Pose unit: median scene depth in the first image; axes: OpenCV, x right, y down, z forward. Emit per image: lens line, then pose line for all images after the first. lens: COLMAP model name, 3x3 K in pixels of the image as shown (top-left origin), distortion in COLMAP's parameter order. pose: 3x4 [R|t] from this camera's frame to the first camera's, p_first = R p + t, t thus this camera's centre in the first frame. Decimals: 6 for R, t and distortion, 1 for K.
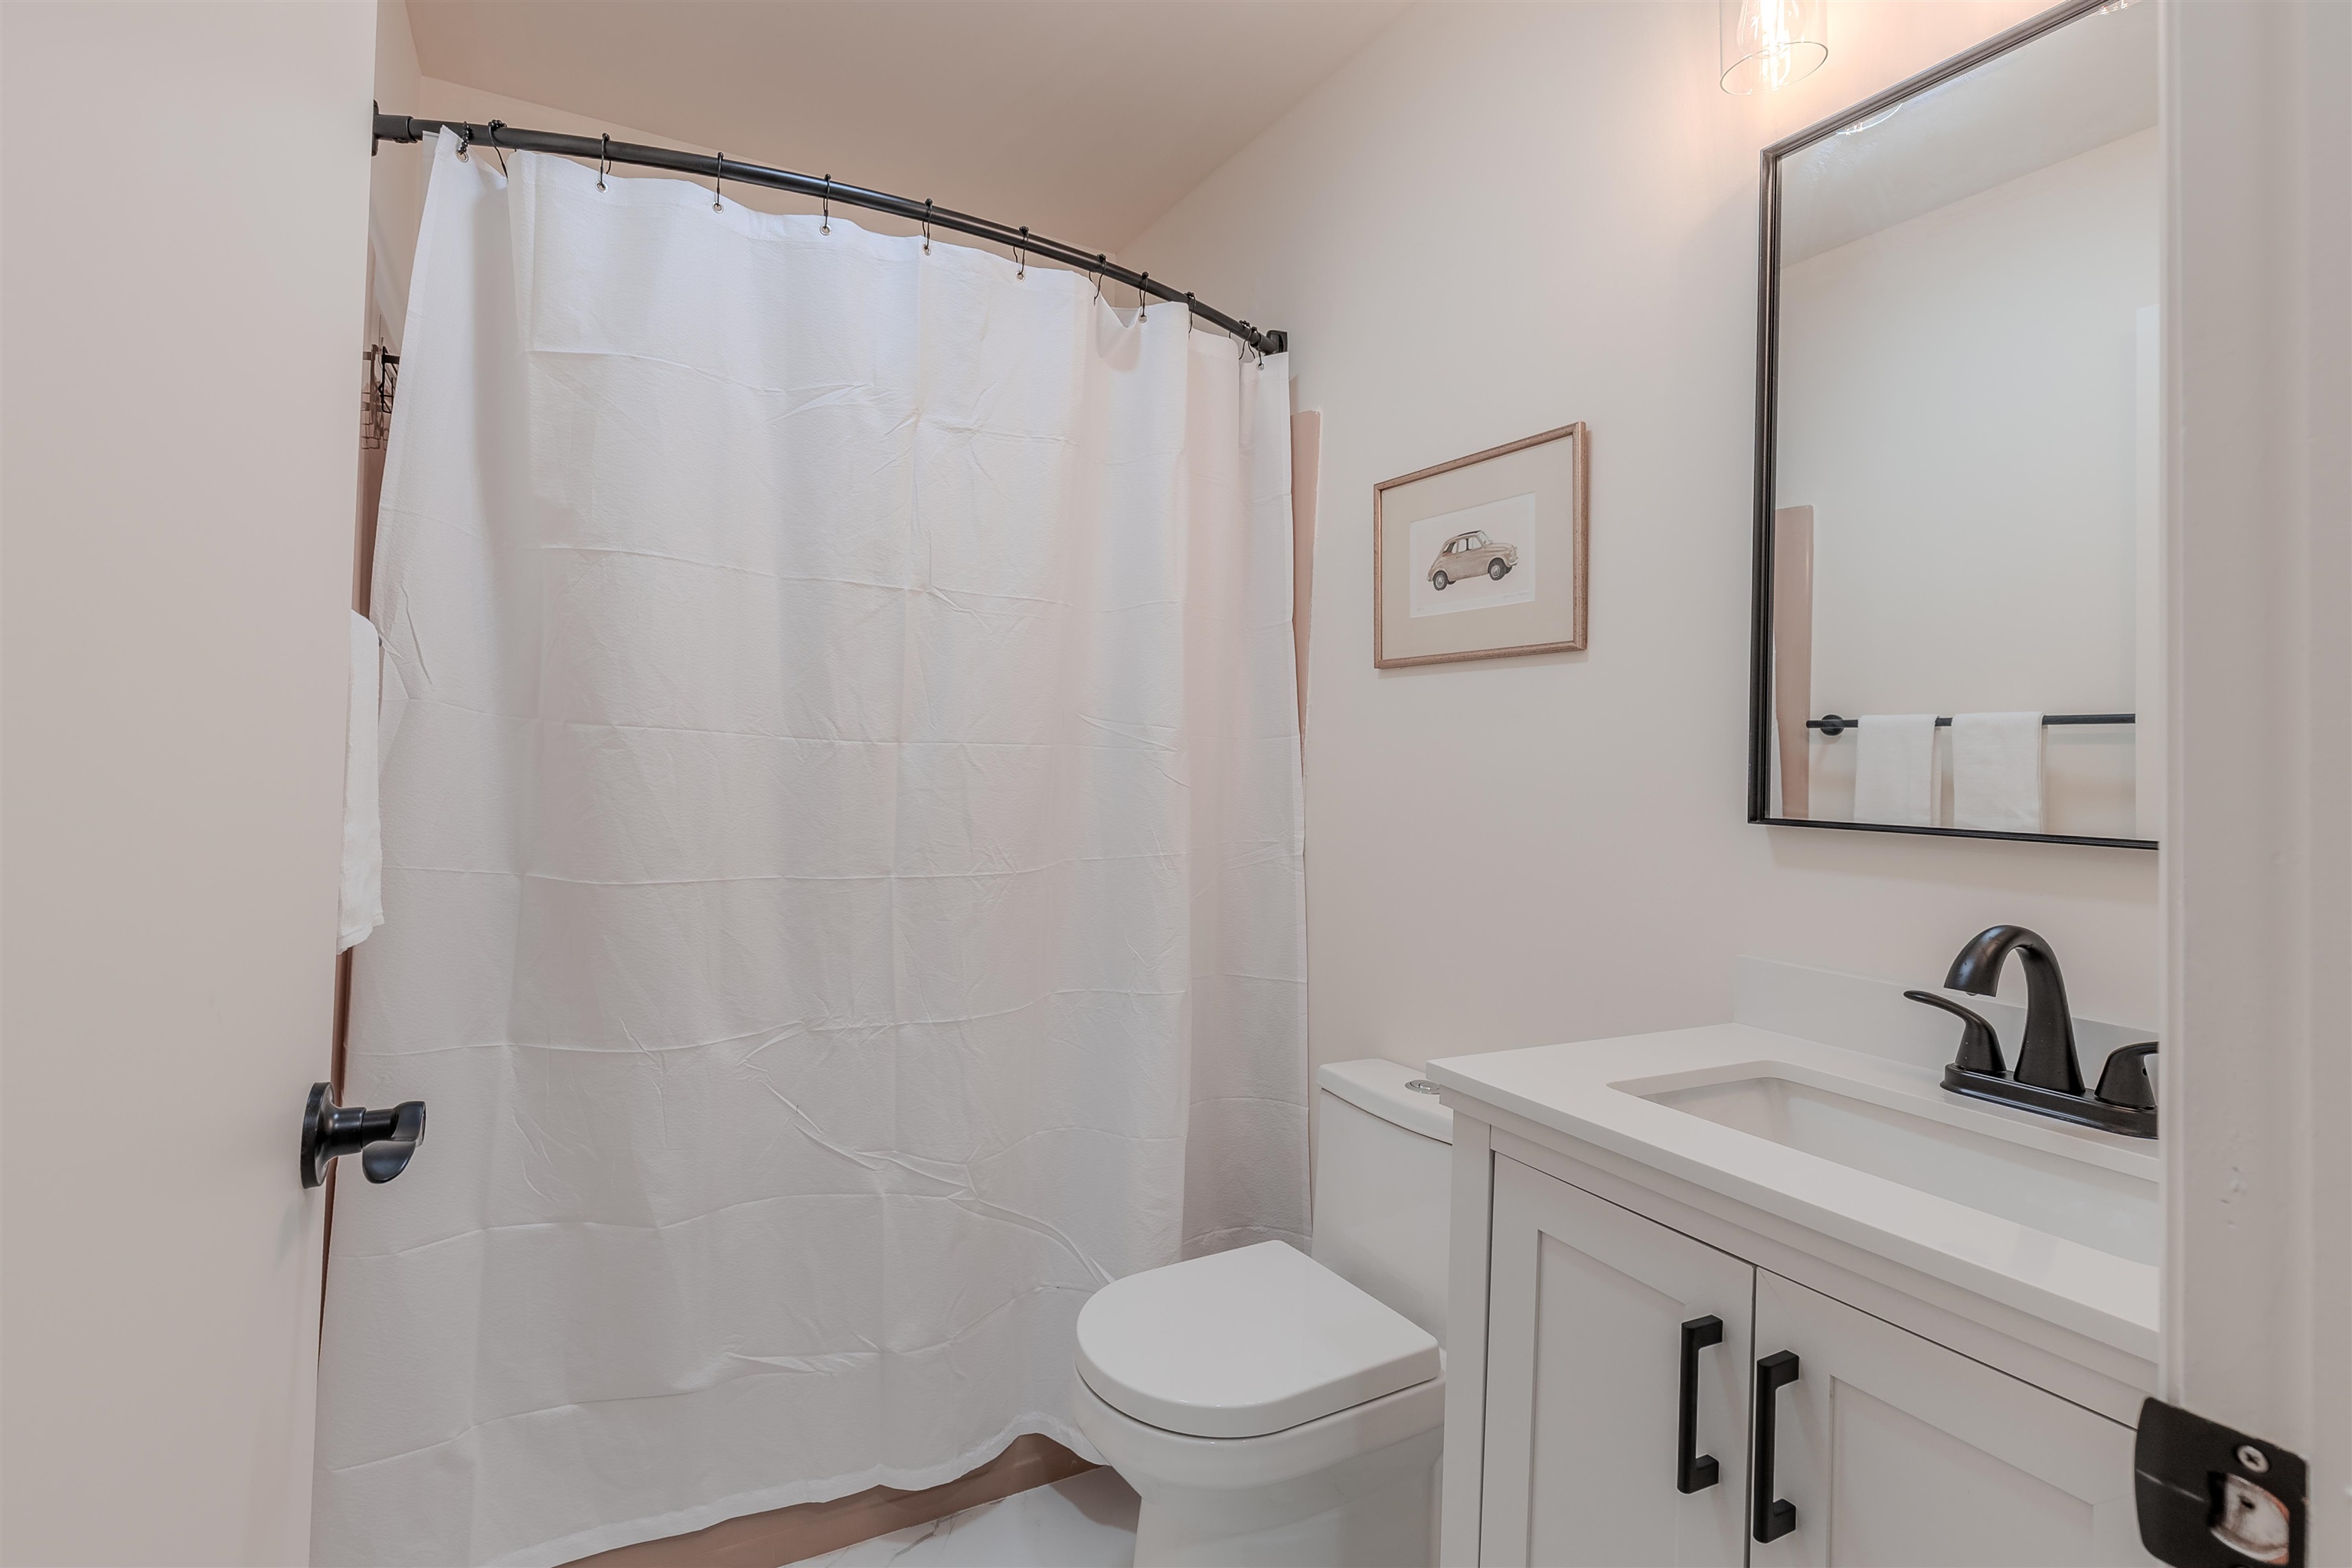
lens RADIAL K [[1079.2, 0, 1149.8], [0, 1079.2, 780.4], [0, 0, 1]] dist [0.005176, -0.001048]
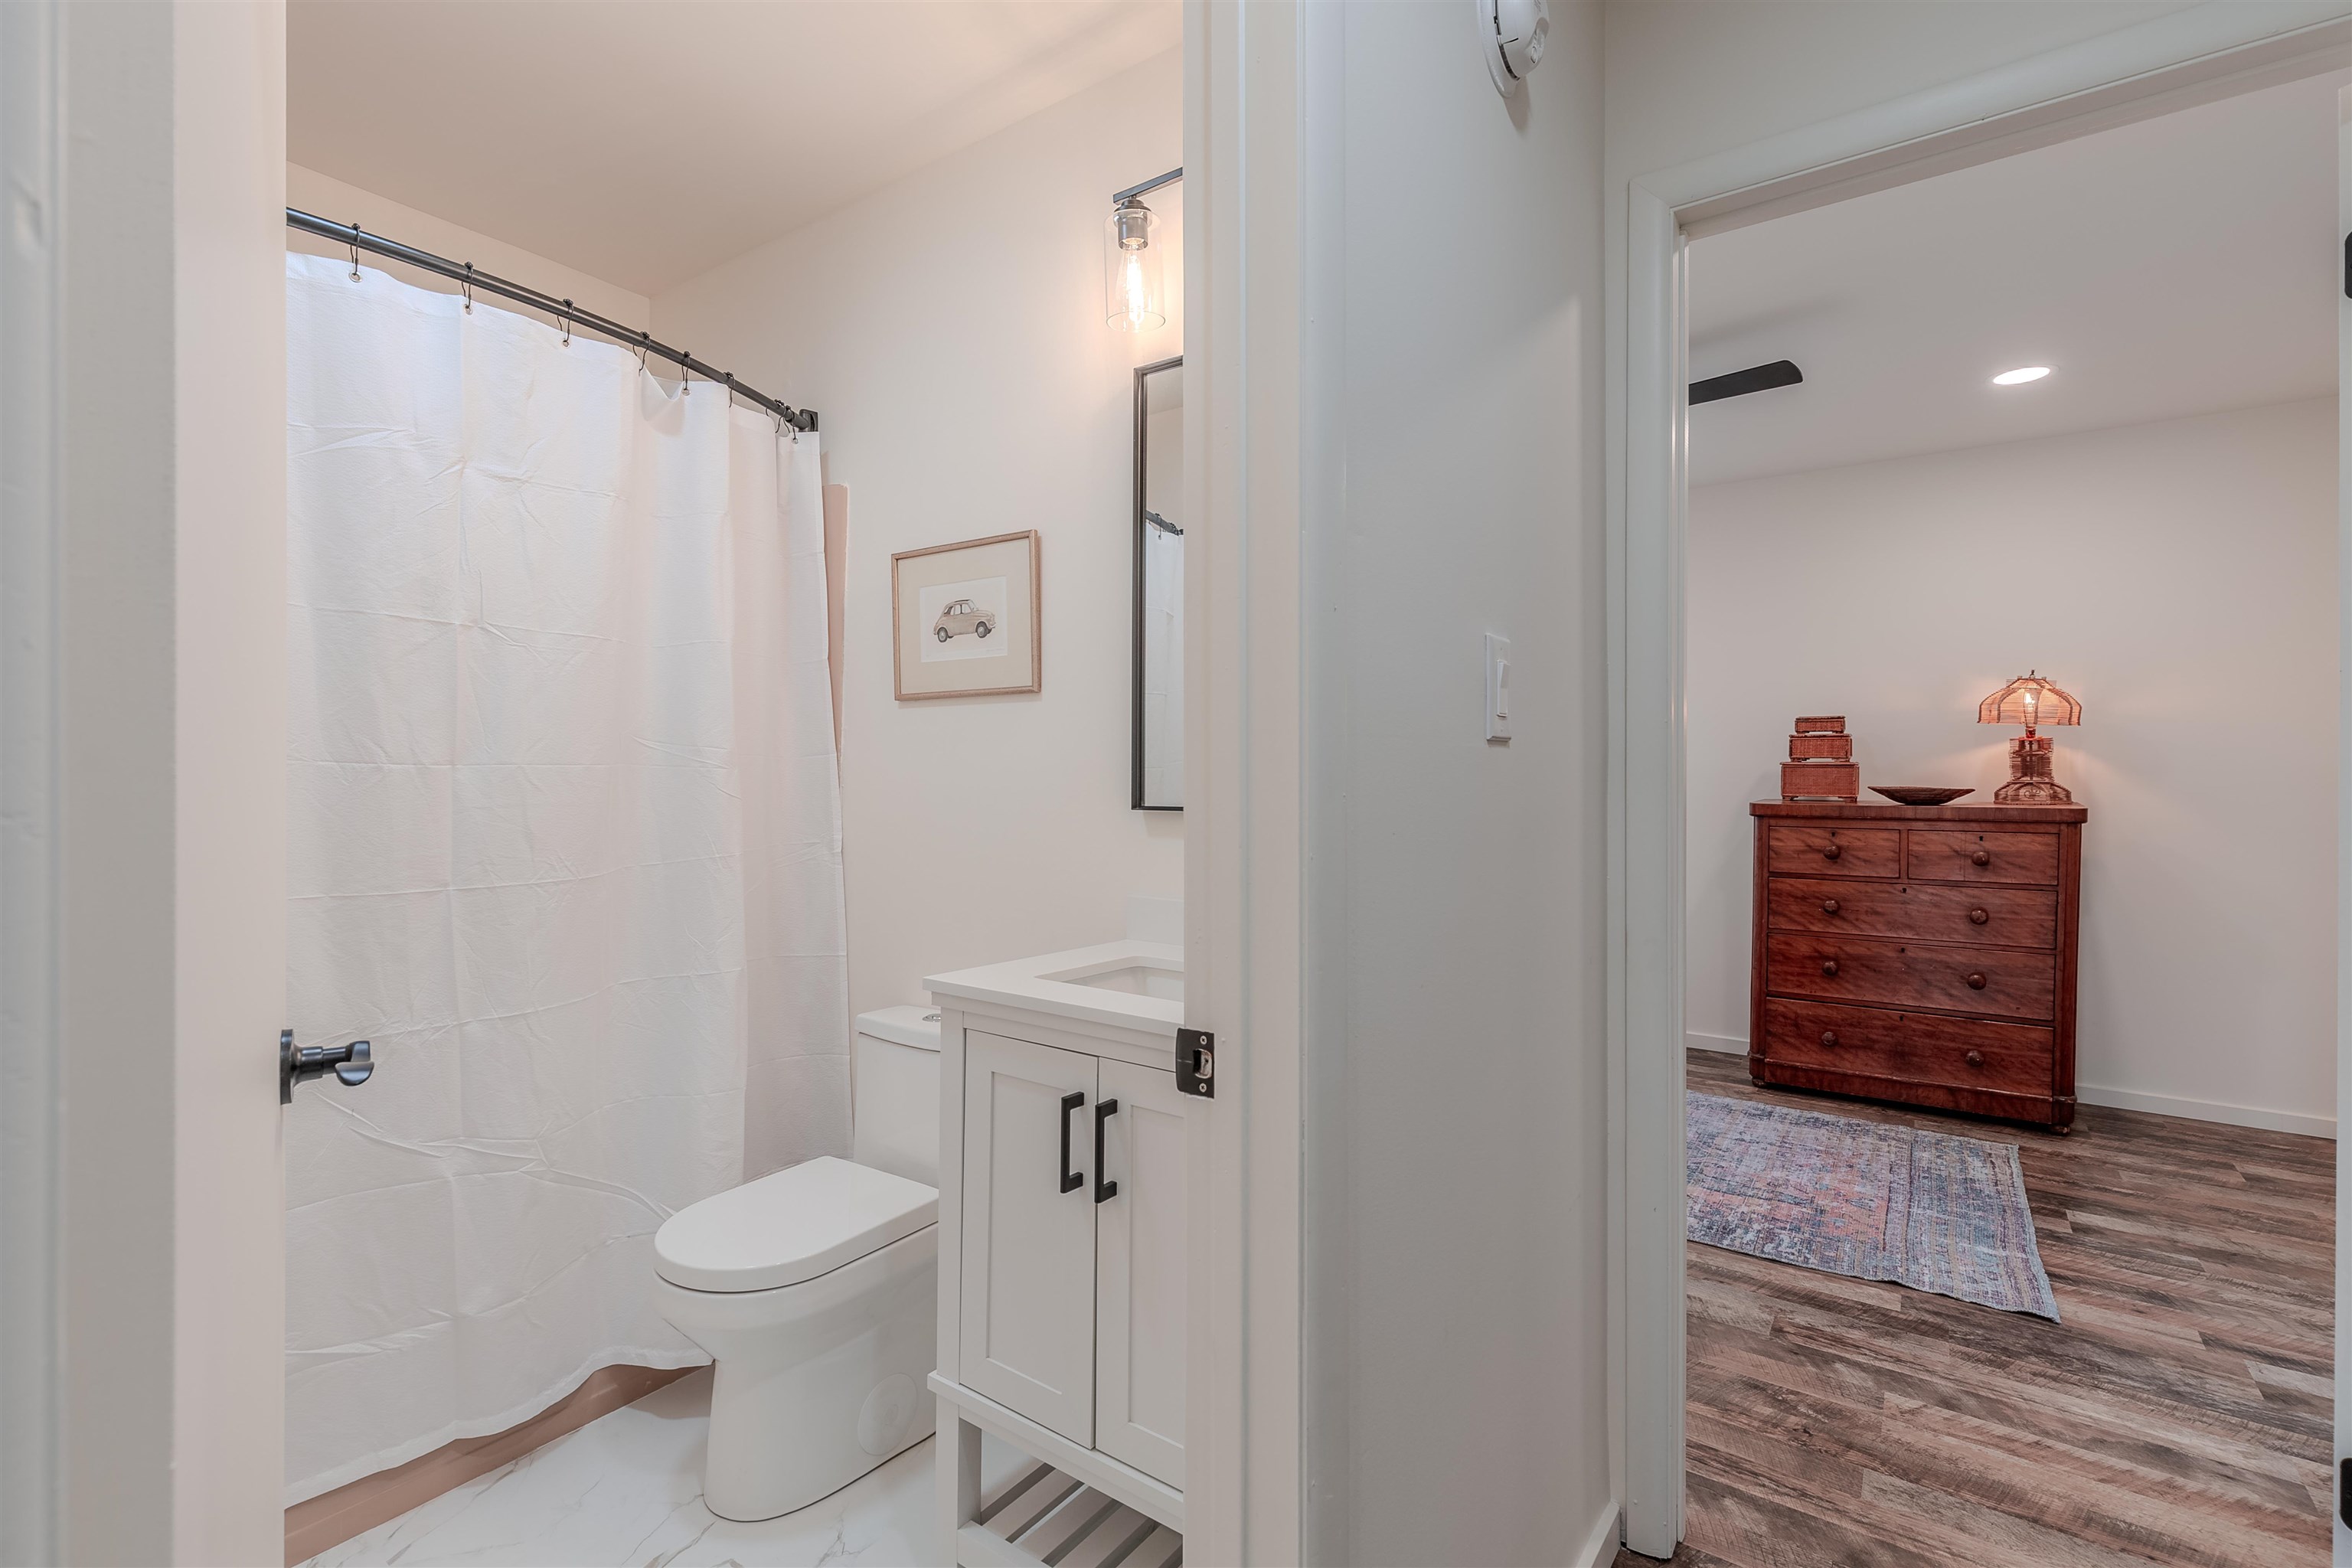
lens RADIAL K [[1079.2, 0, 1149.8], [0, 1079.2, 780.4], [0, 0, 1]] dist [0.005176, -0.001048]
pose [[0.917598, -0.022160, 0.396891, -0.022693], [0.026233, 0.999644, -0.004836, 0.003958], [-0.396642, 0.014849, 0.917853, -0.286960]]
